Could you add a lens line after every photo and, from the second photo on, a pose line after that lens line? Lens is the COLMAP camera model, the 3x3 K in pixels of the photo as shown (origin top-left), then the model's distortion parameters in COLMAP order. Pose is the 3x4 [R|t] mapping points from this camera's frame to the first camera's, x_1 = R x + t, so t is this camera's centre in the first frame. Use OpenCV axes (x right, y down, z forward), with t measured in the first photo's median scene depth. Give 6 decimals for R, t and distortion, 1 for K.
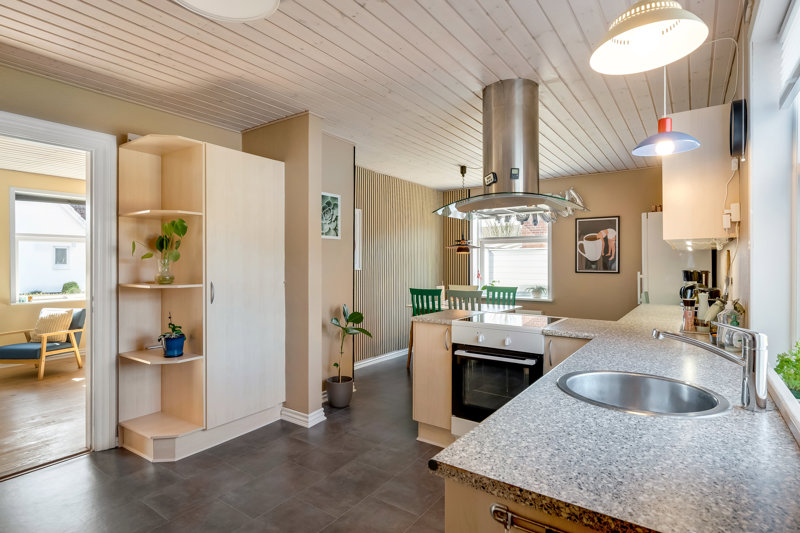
lens RADIAL K [[416.2, 0, 400.0], [0, 416.2, 266.5], [0, 0, 1]] dist [-0.003378, -0.001276]
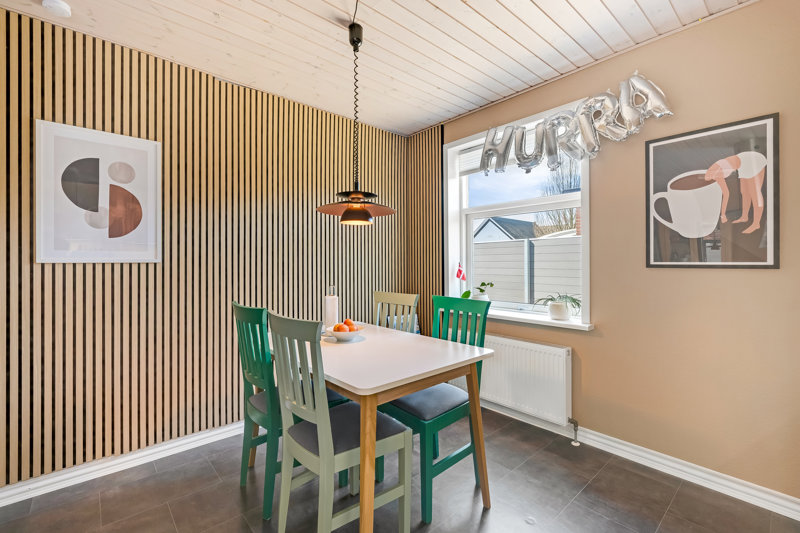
lens RADIAL K [[352.5, 0, 400.4], [0, 352.5, 262.8], [0, 0, 1]] dist [-0.001849, -0.000329]
pose [[0.972941, -0.003024, -0.231032, 0.268876], [0.000563, 0.999942, -0.010720, 0.014568], [0.231052, 0.010300, 0.972887, 0.610930]]
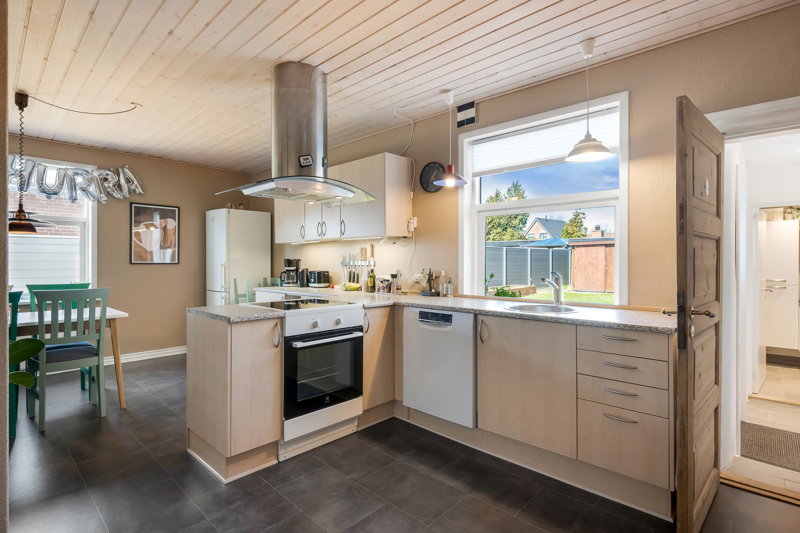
lens RADIAL K [[400.4, 0, 402.9], [0, 400.4, 261.0], [0, 0, 1]] dist [-0.000258, -0.000036]
pose [[0.132515, 0.000448, 0.991181, -0.350233], [0.008410, 0.999963, -0.001576, 0.014773], [-0.991145, 0.008545, 0.132506, 0.335143]]
